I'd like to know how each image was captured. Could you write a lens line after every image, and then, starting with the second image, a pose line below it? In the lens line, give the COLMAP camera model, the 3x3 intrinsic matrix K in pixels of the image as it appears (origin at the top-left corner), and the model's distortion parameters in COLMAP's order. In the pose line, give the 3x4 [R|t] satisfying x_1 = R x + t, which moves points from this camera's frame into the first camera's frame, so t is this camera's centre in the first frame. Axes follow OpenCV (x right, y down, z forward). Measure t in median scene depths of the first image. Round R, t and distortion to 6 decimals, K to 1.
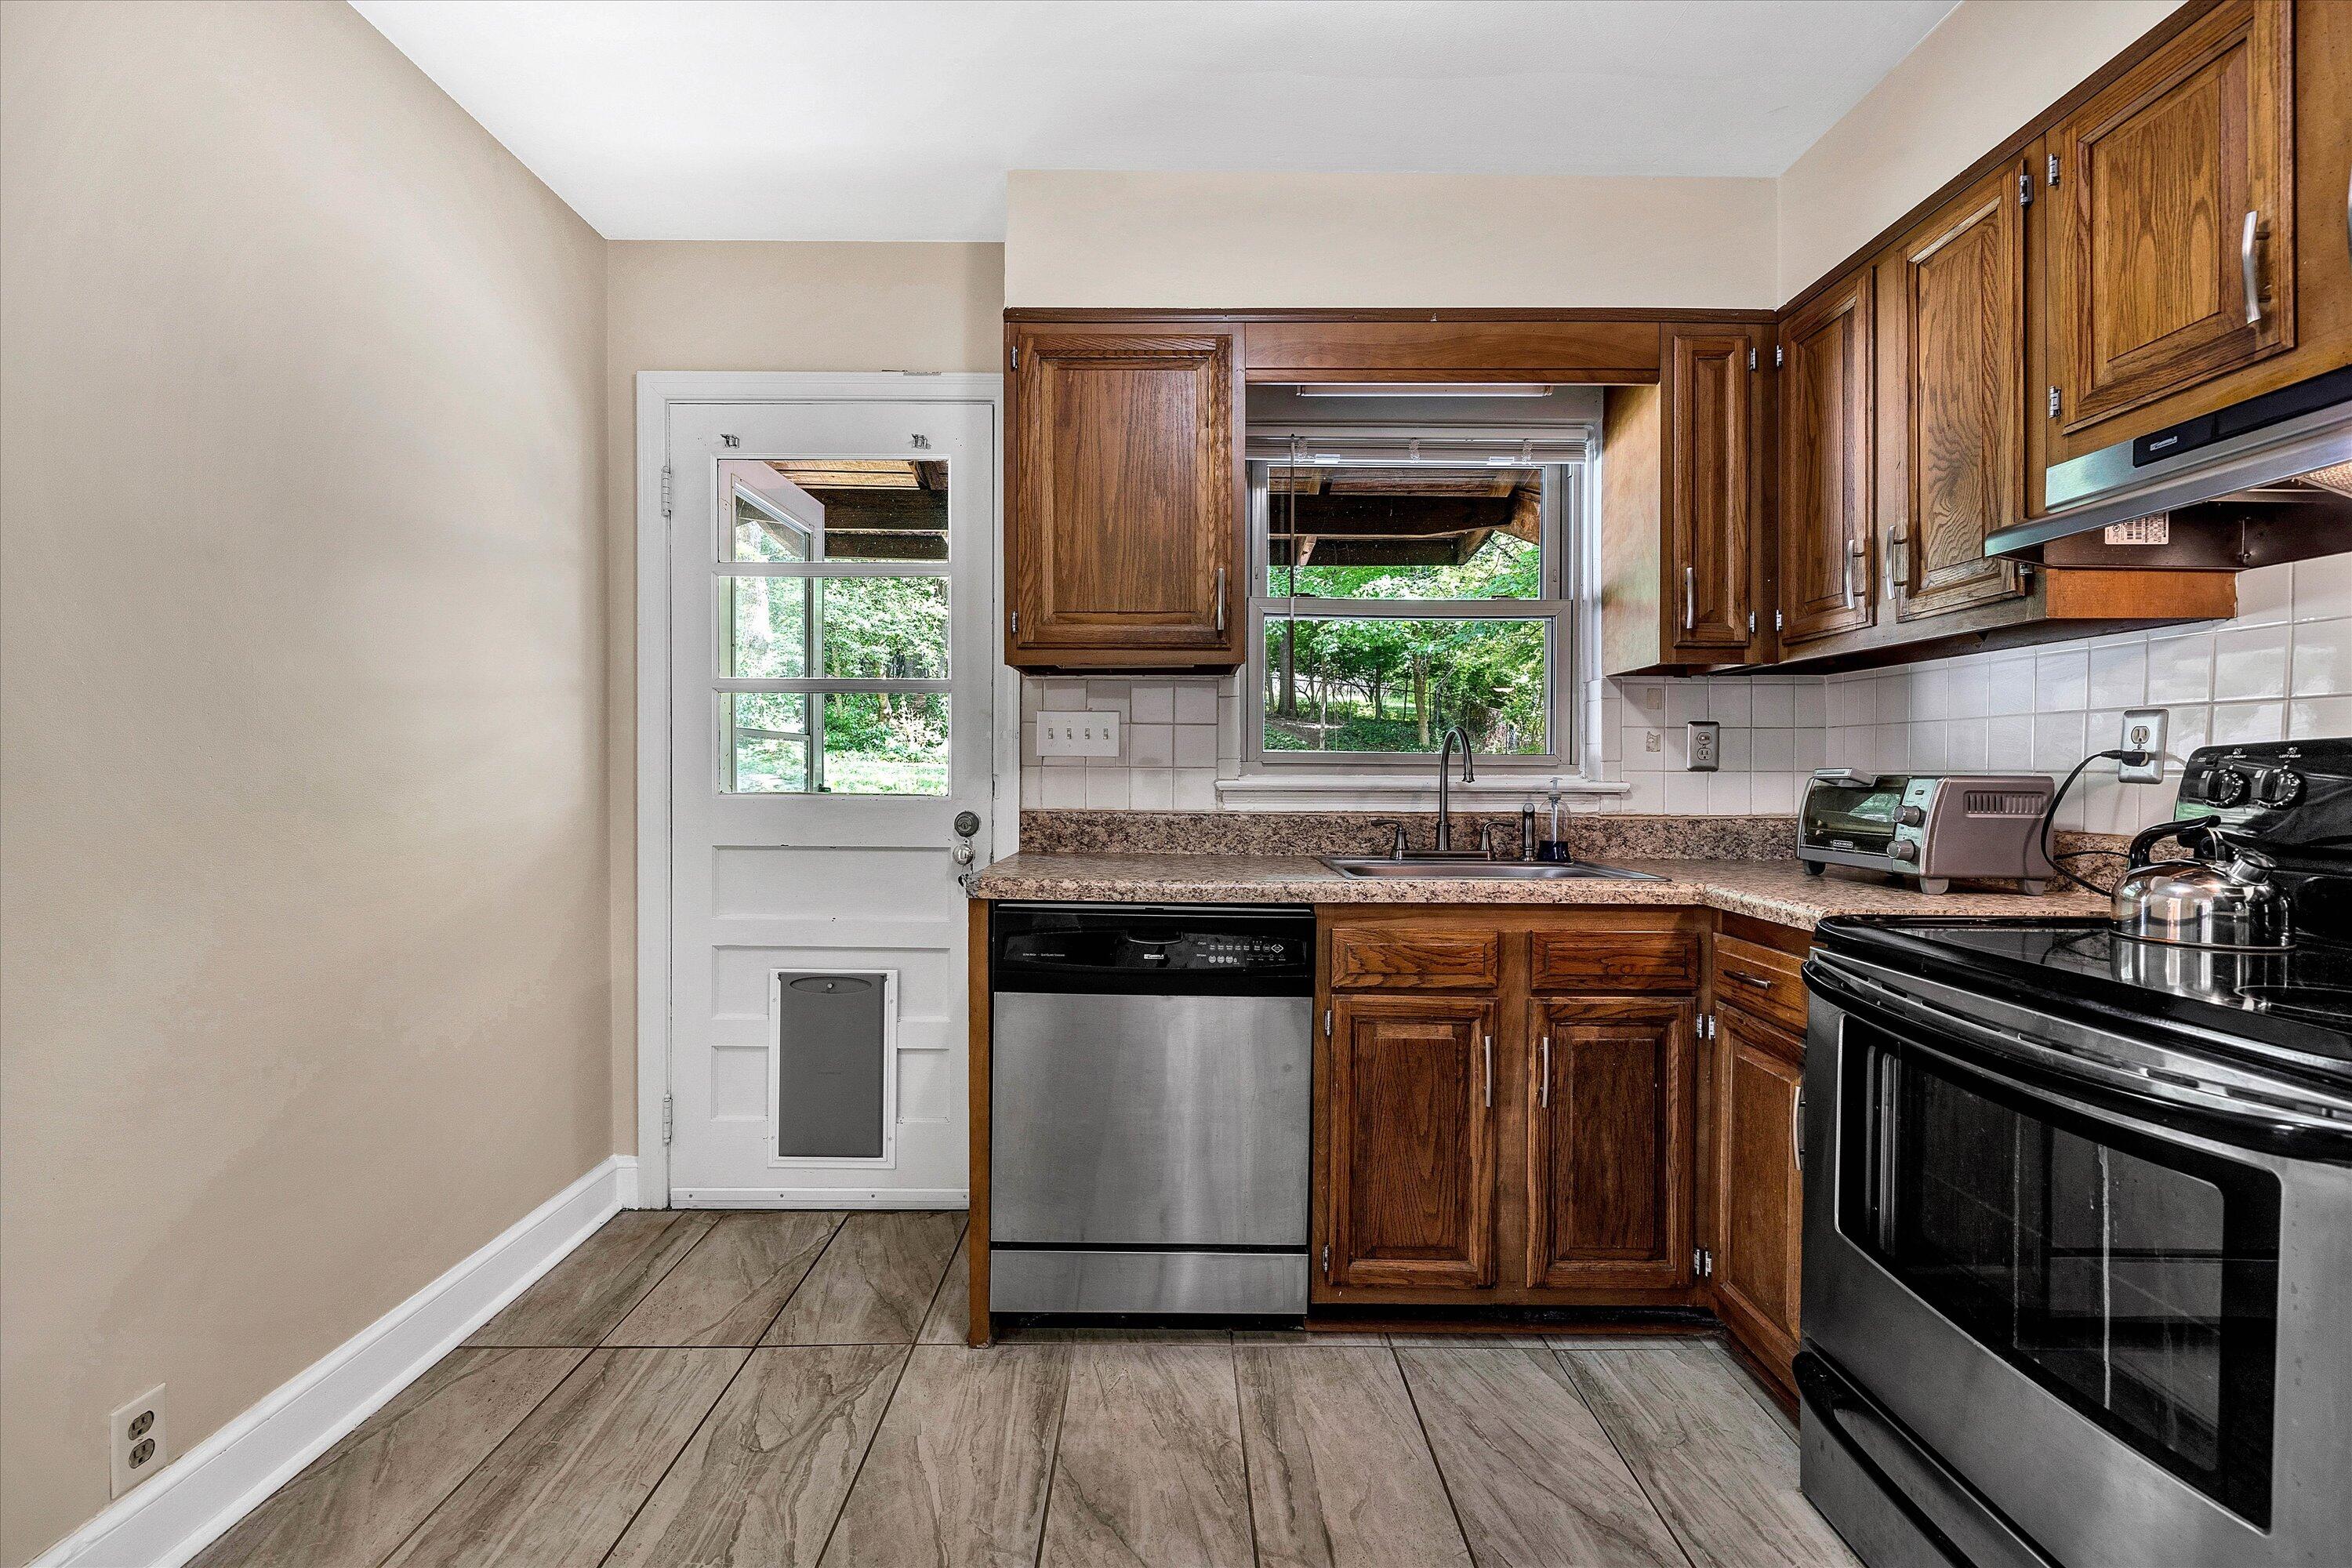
lens RADIAL K [[1009.4, 0, 1167.2], [0, 1009.4, 777.0], [0, 0, 1]] dist [-0.000610, -0.000178]
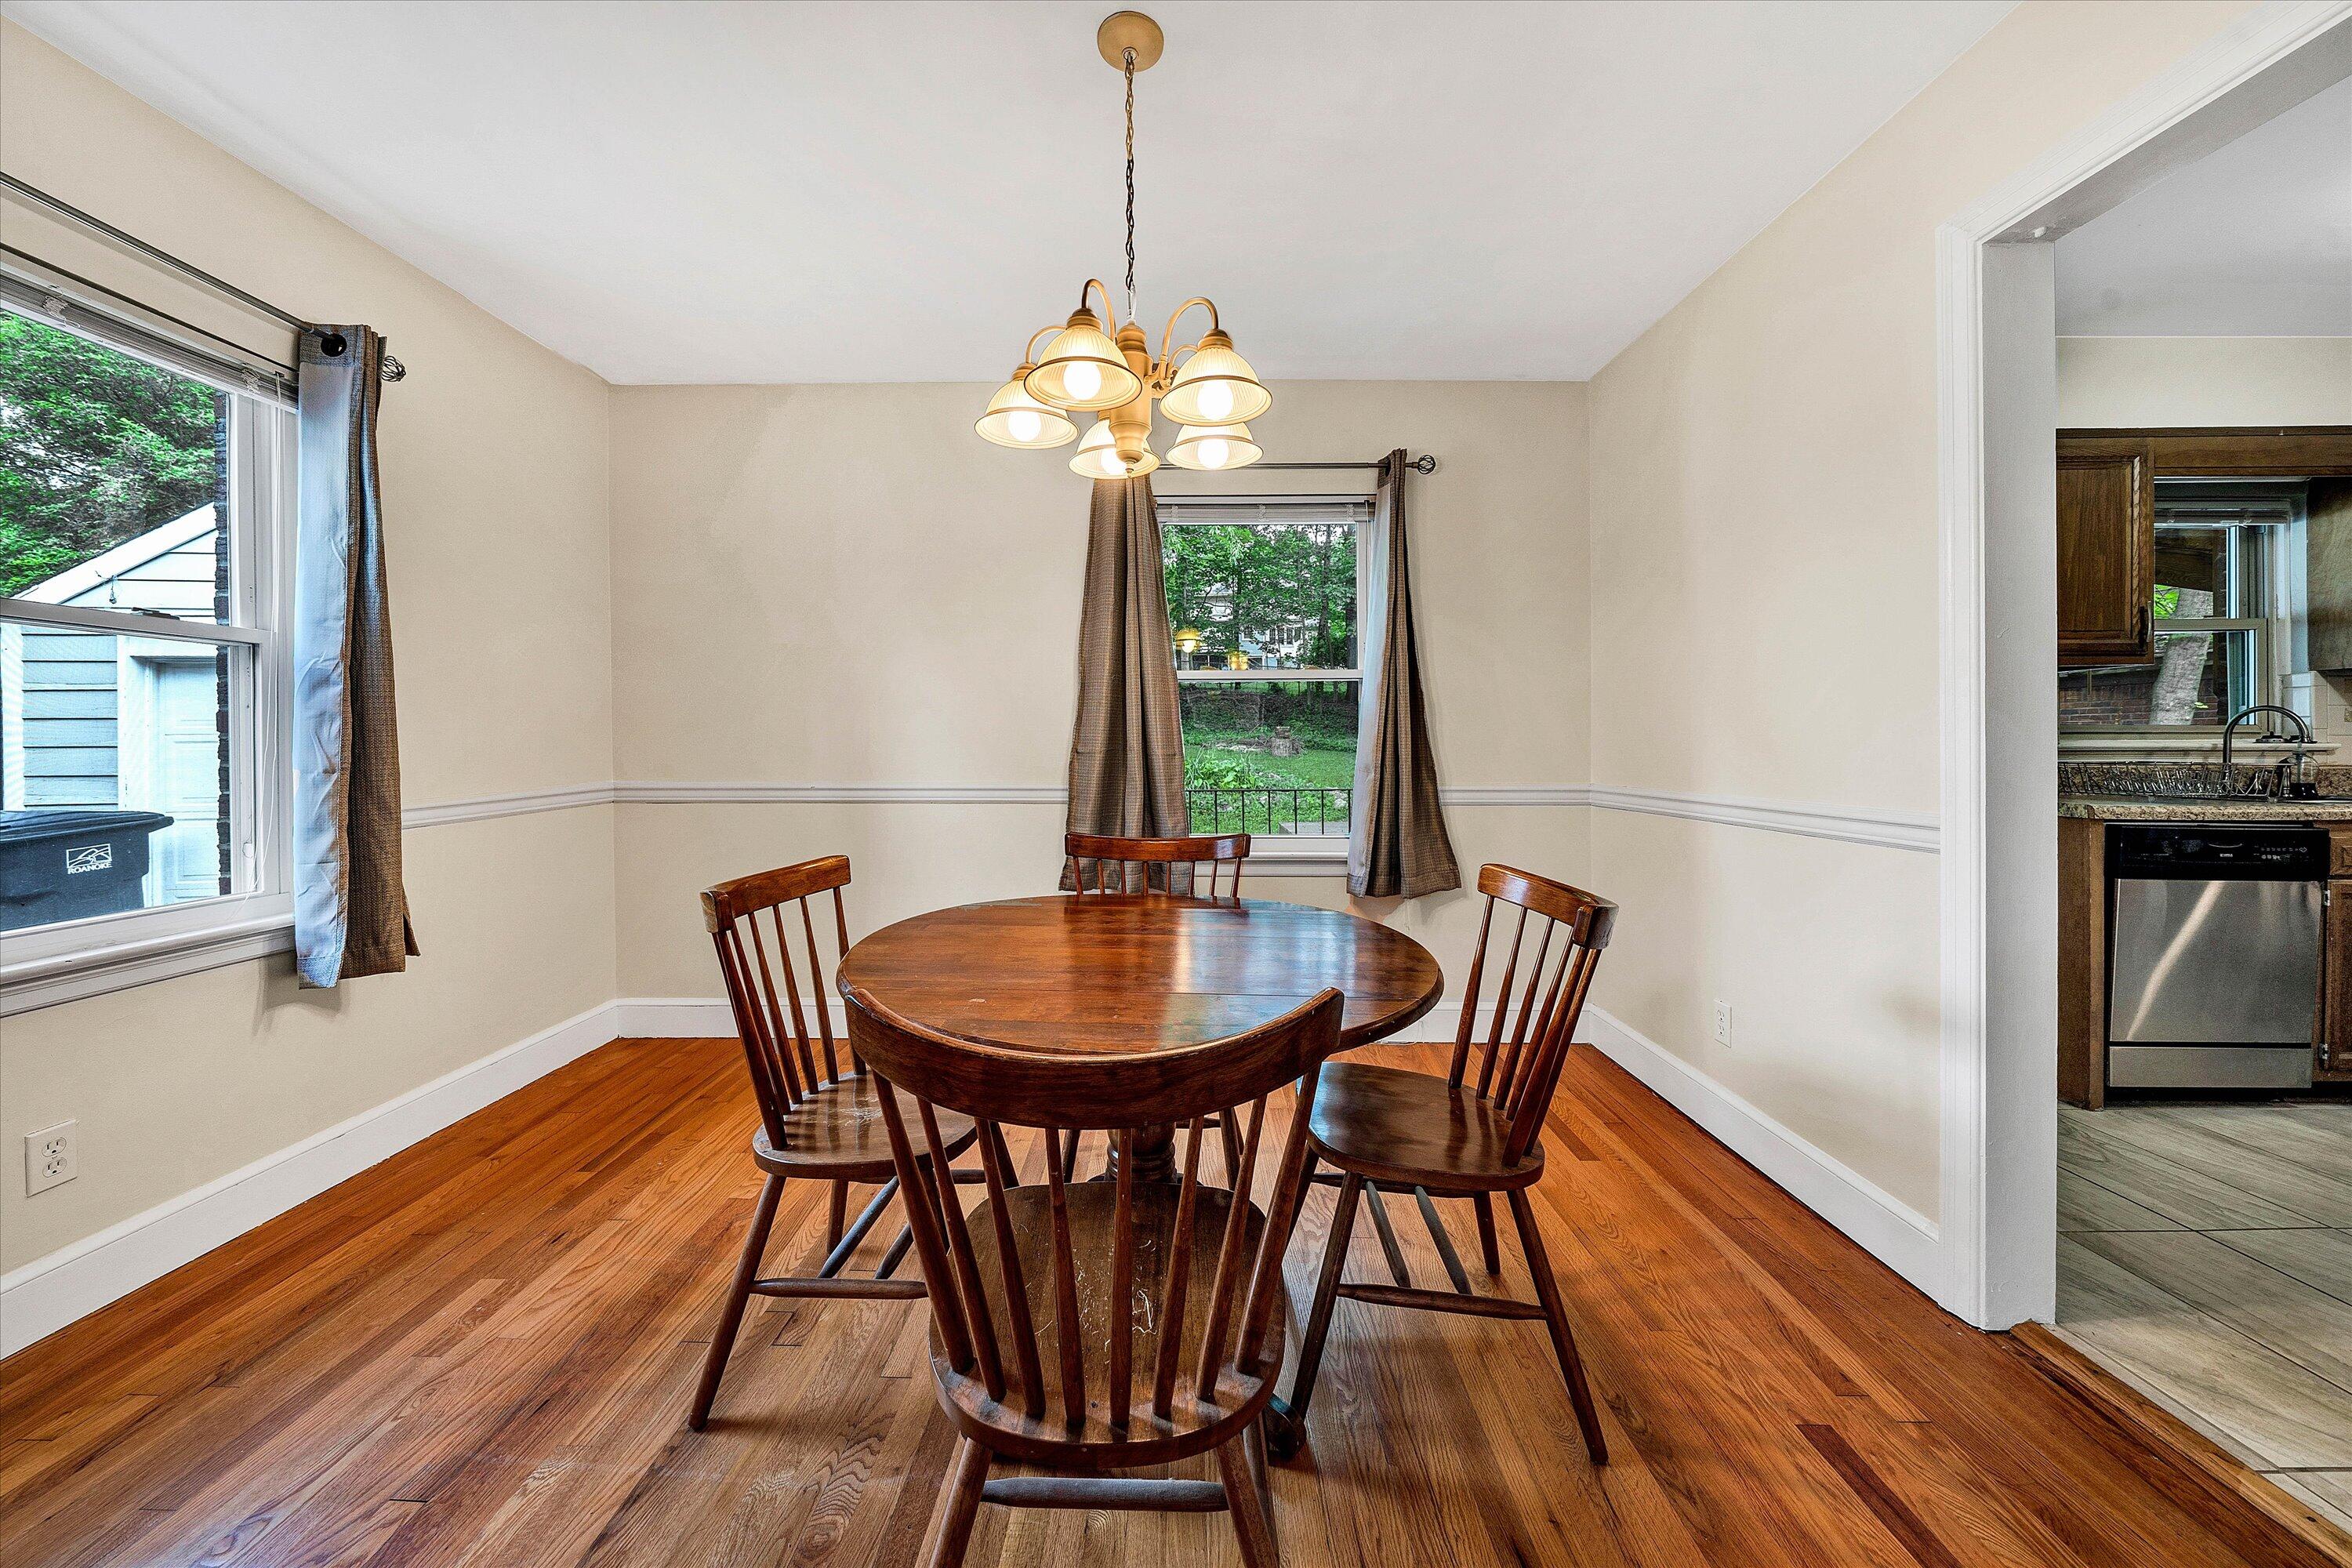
lens RADIAL K [[826.4, 0, 1171.6], [0, 826.4, 751.1], [0, 0, 1]] dist [-0.000112, -0.000167]
pose [[0.999959, -0.006813, -0.006004, -1.594693], [0.006793, 0.999972, -0.003255, 0.011280], [0.006026, 0.003214, 0.999977, -0.270143]]
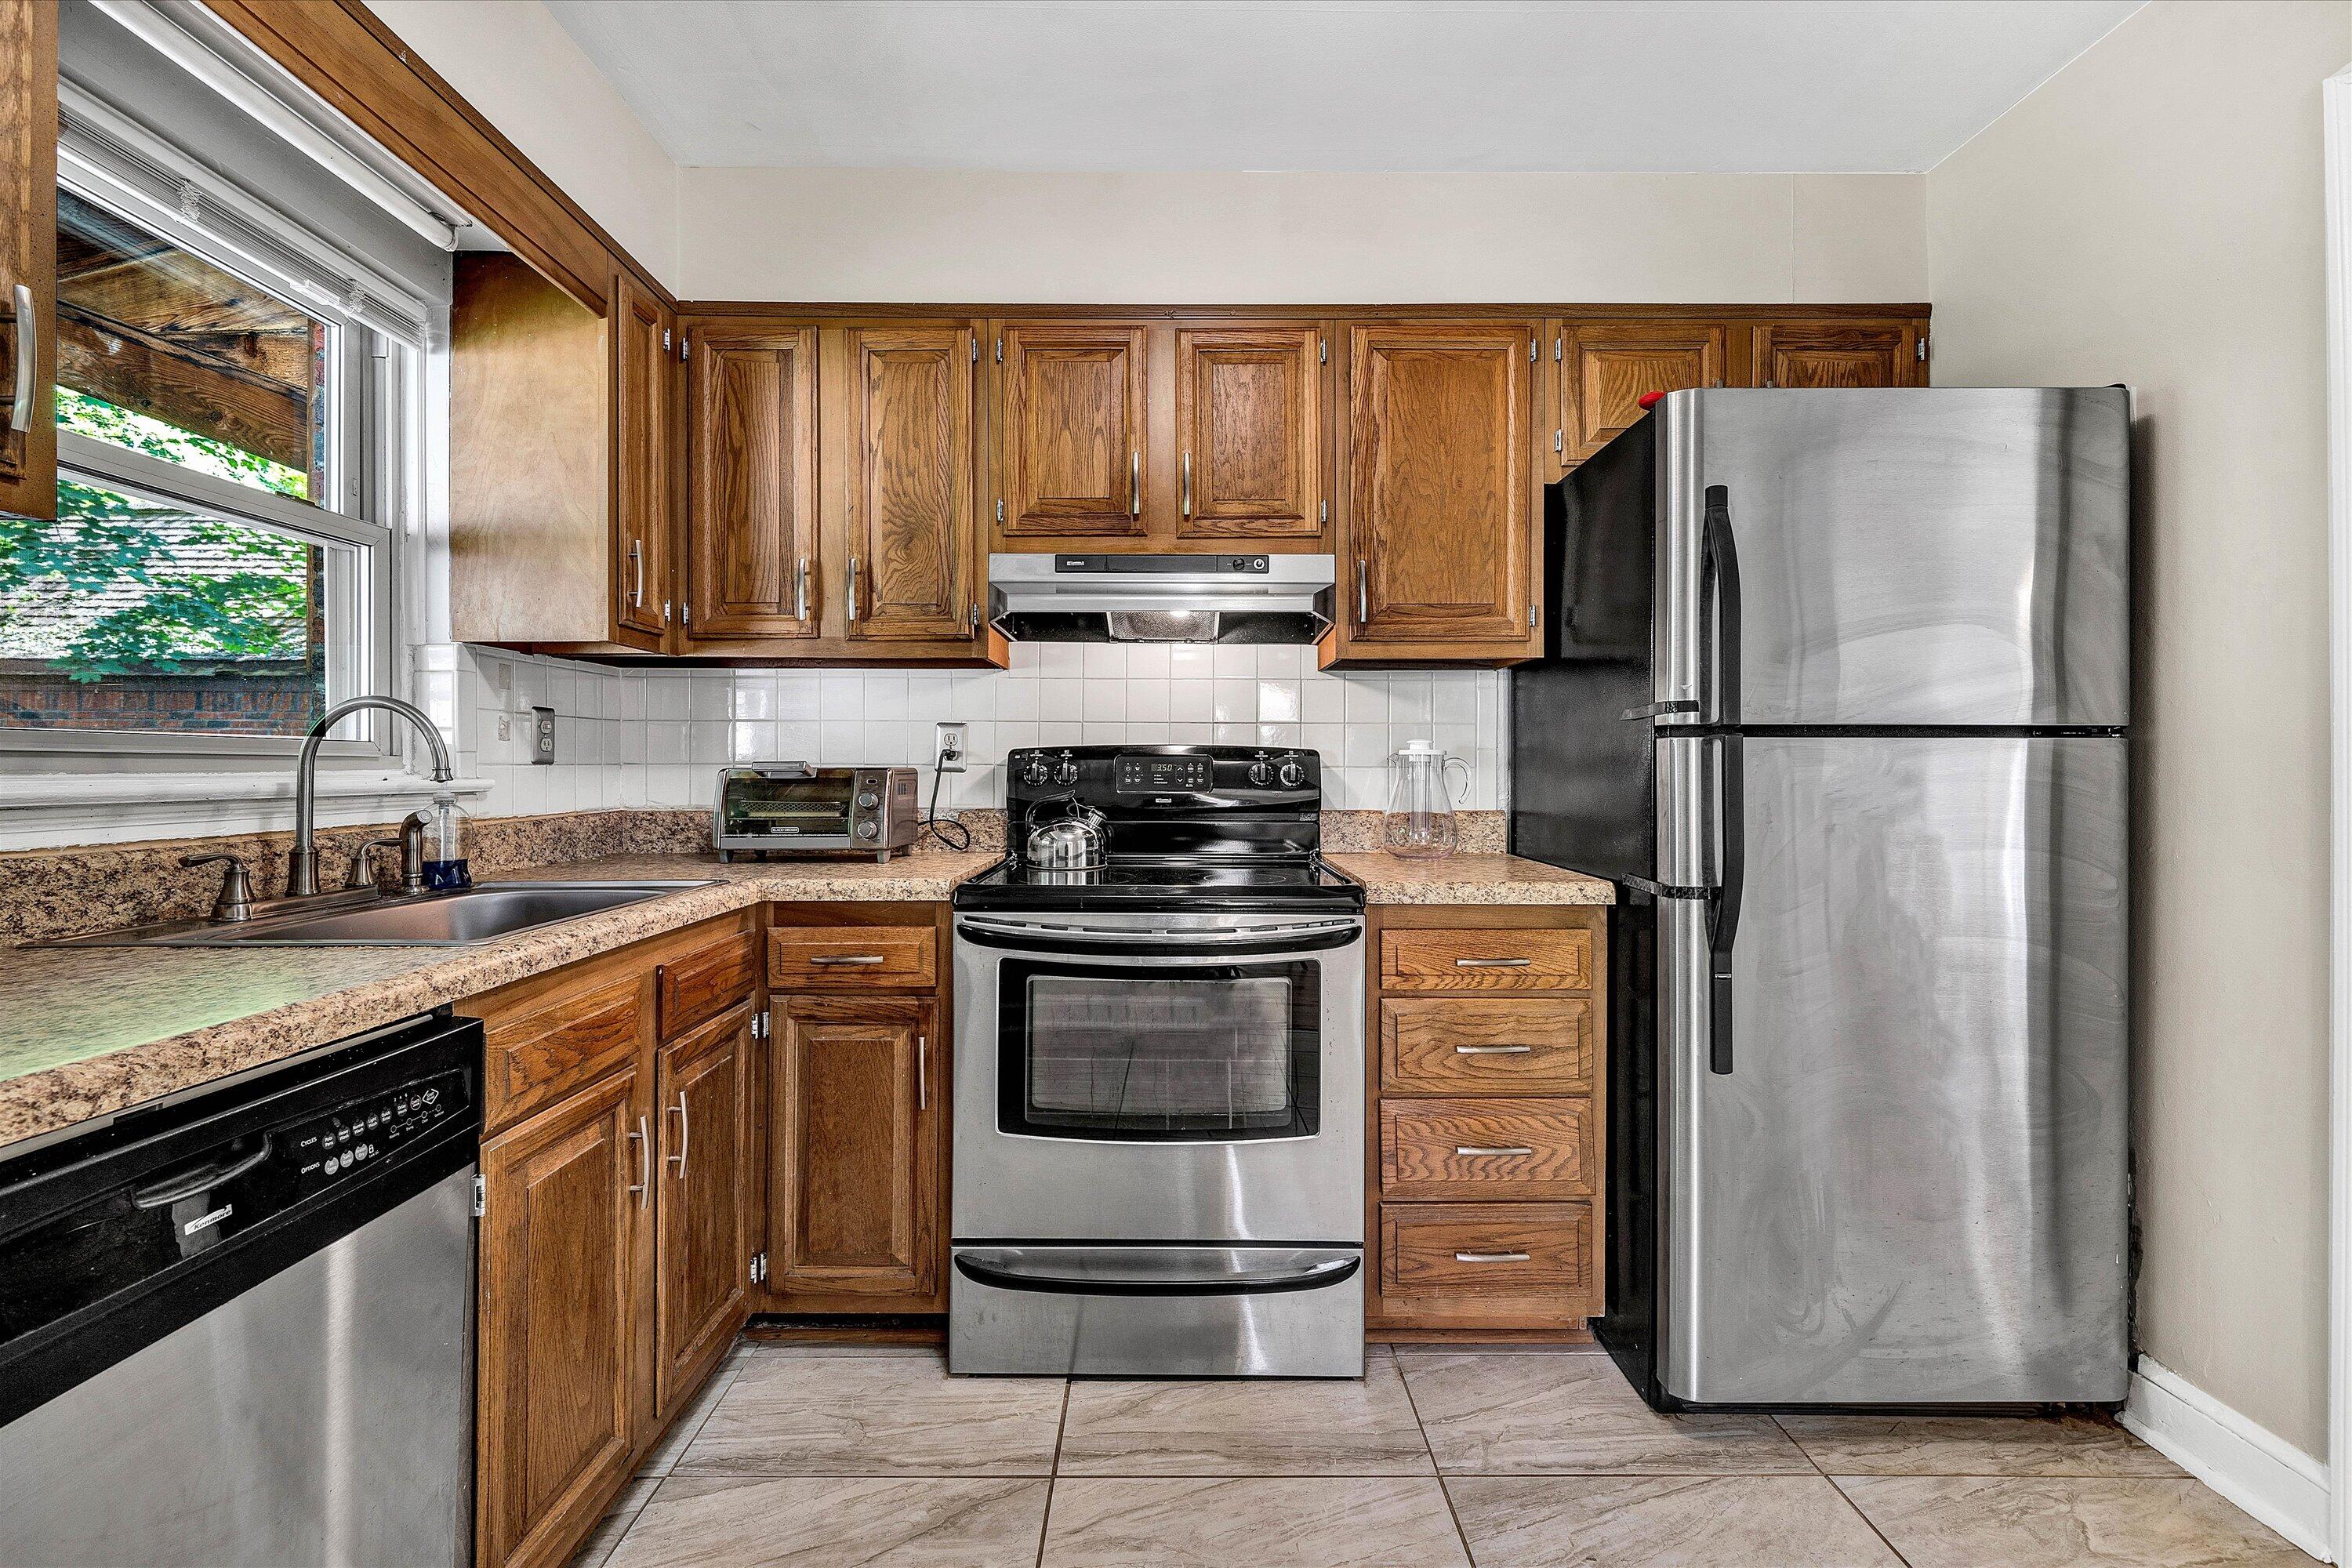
lens RADIAL K [[963.5, 0, 1176.1], [0, 963.5, 762.5], [0, 0, 1]] dist [-0.001622, -0.000267]
pose [[-0.005031, -0.000794, 0.999987, -0.401549], [0.005426, 0.999985, 0.000821, -0.006501], [-0.999973, 0.005430, -0.005027, 0.597533]]
